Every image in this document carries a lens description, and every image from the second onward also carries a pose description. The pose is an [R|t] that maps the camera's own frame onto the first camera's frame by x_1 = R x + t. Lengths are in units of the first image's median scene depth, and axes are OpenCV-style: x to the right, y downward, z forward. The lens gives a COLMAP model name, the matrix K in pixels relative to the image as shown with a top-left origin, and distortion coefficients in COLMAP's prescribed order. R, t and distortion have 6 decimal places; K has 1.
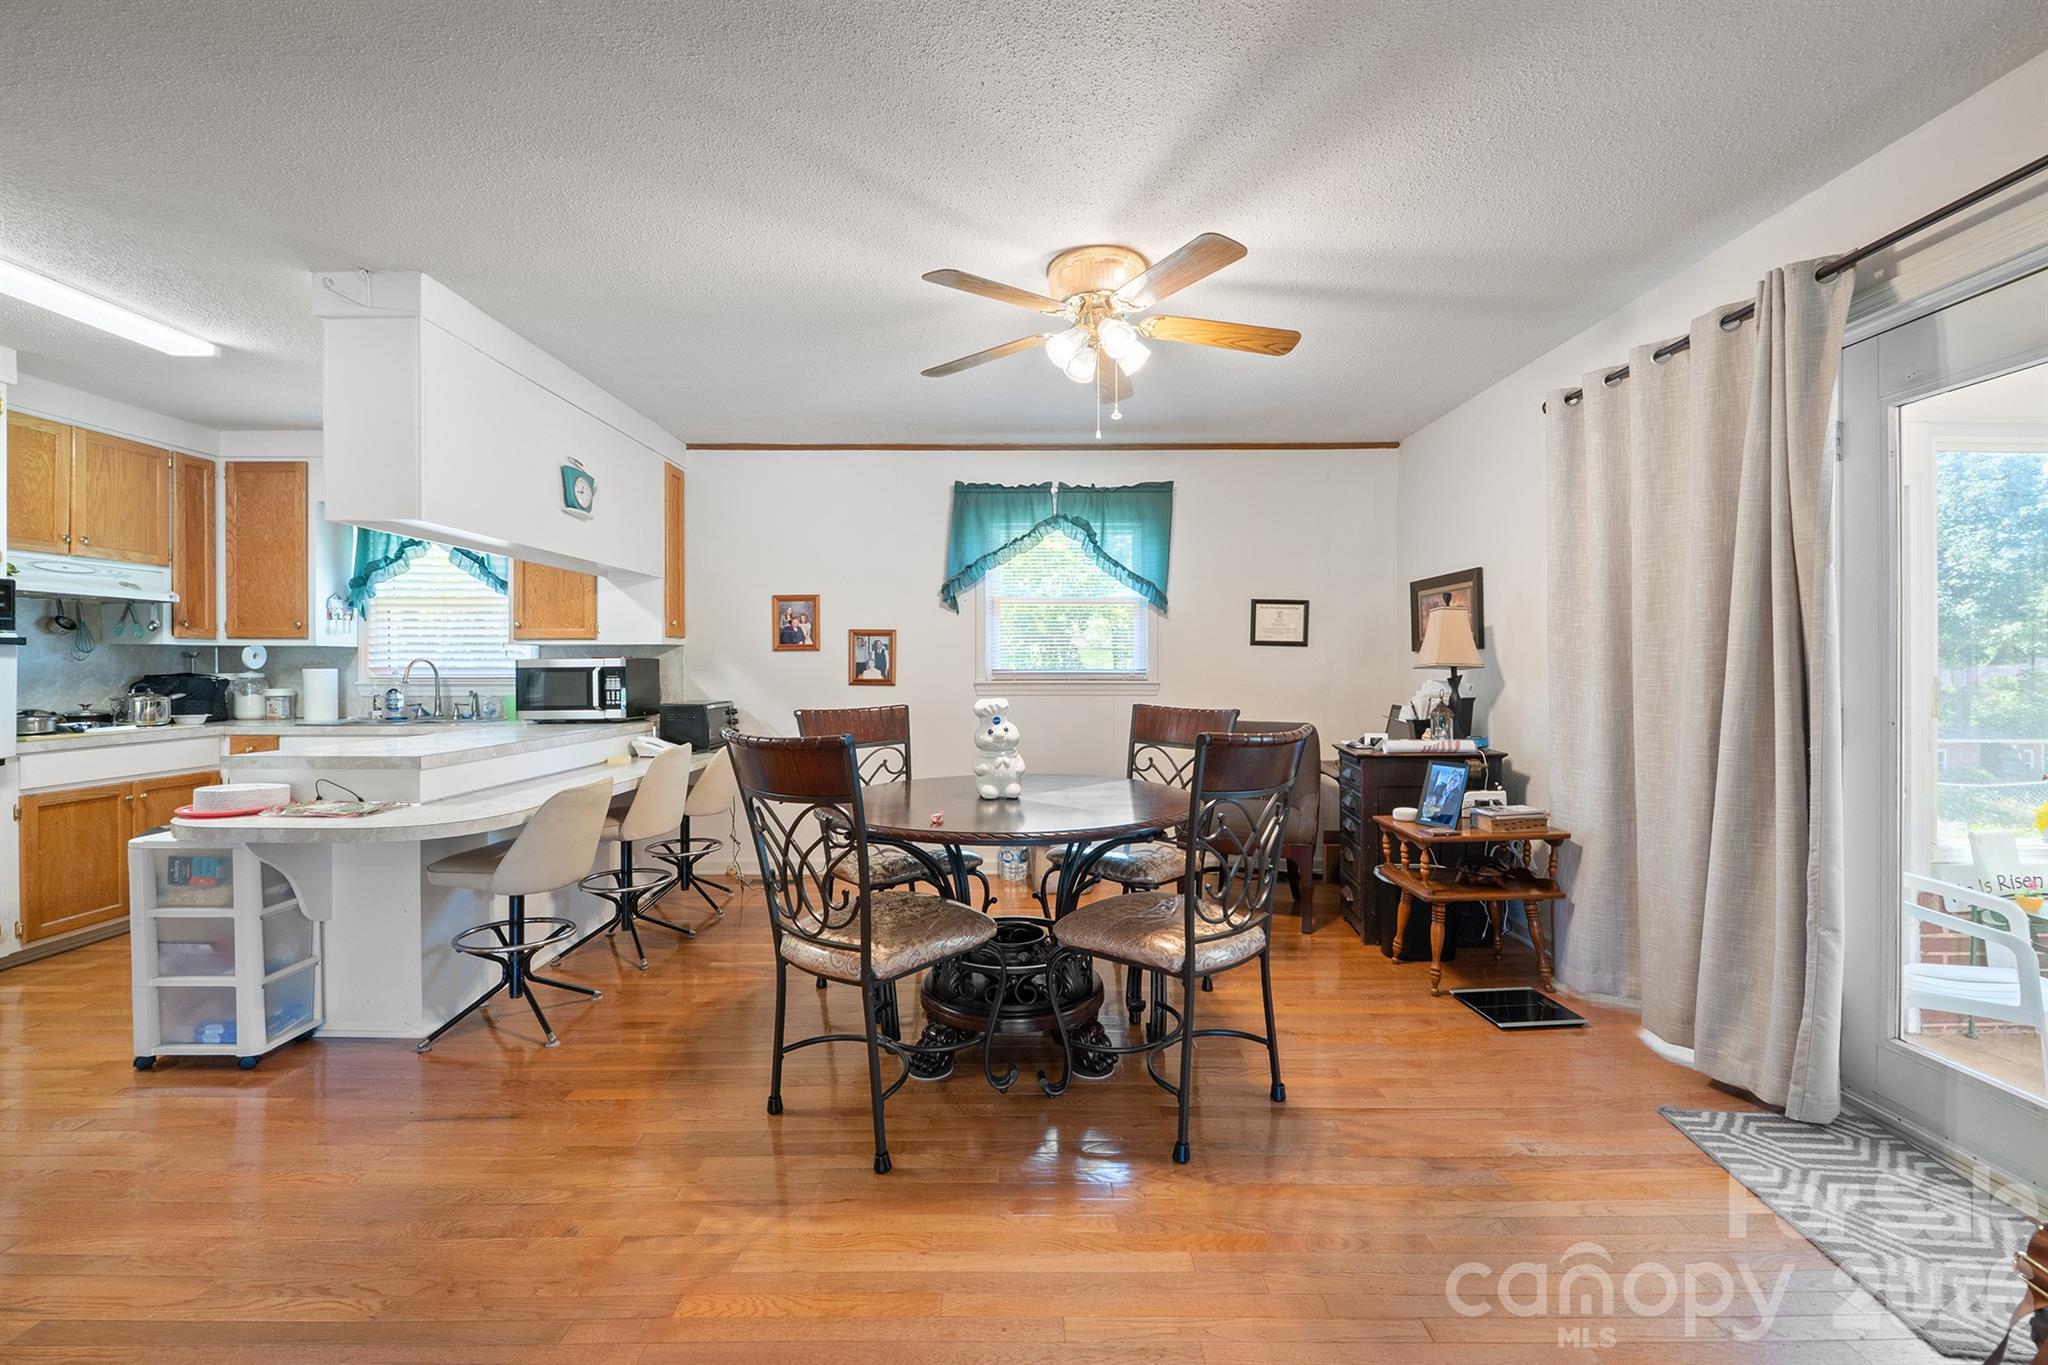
lens RADIAL K [[876.3, 0, 1037.9], [0, 876.3, 677.6], [0, 0, 1]] dist [-0.003545, -0.000223]
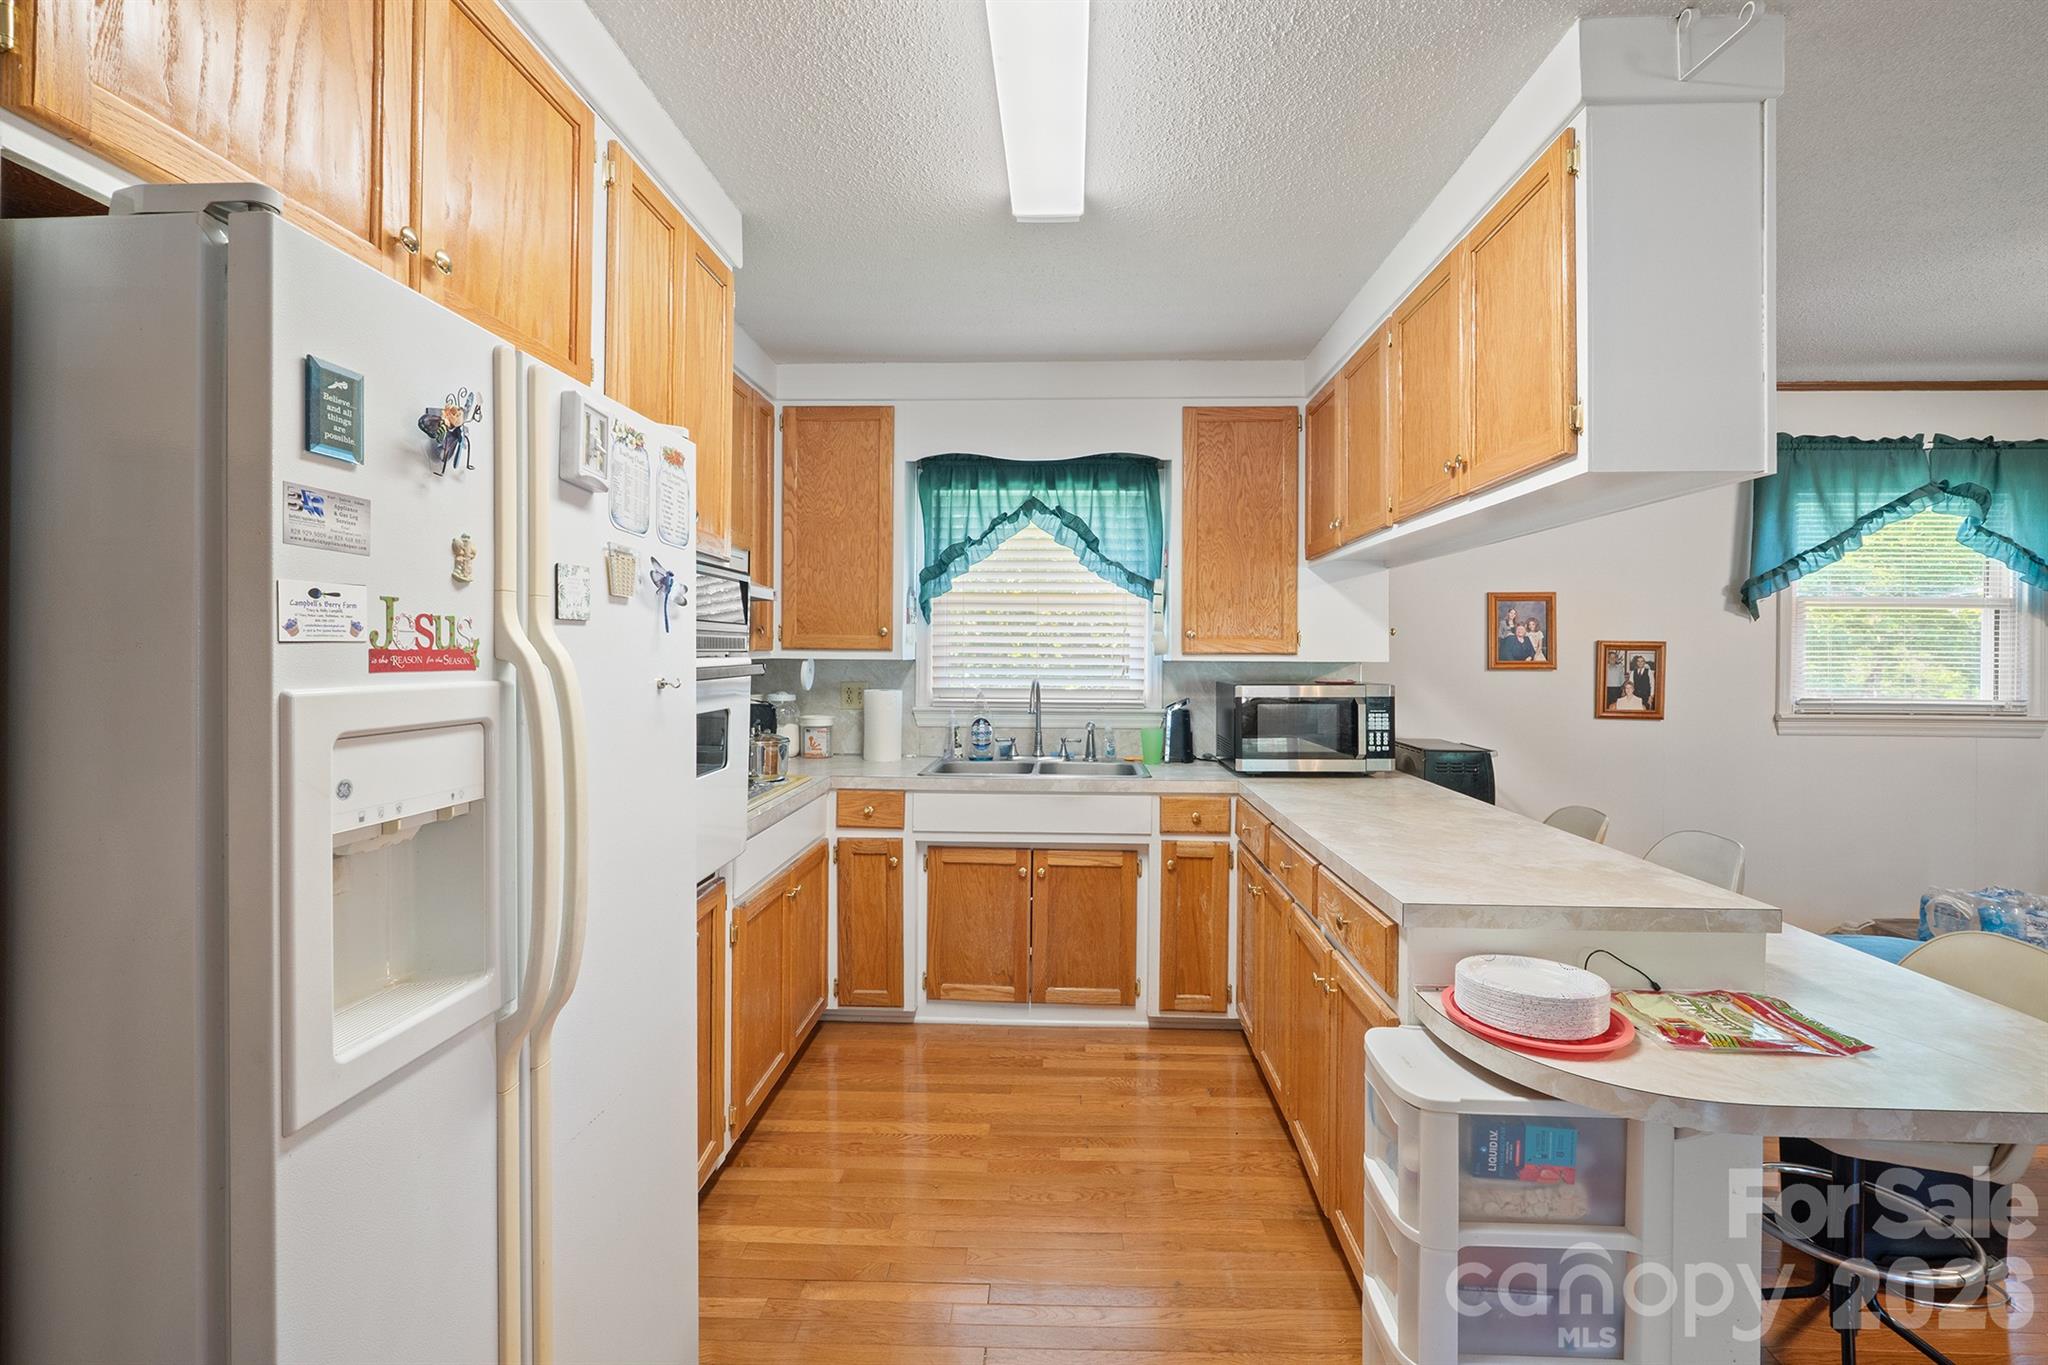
lens RADIAL K [[876.3, 0, 1018.3], [0, 876.3, 692.1], [0, 0, 1]] dist [-0.003545, -0.000223]
pose [[0.999113, 0.009017, -0.041140, -0.677369], [-0.007682, 0.999442, 0.032509, -0.033509], [0.041410, -0.032164, 0.998624, 0.264238]]
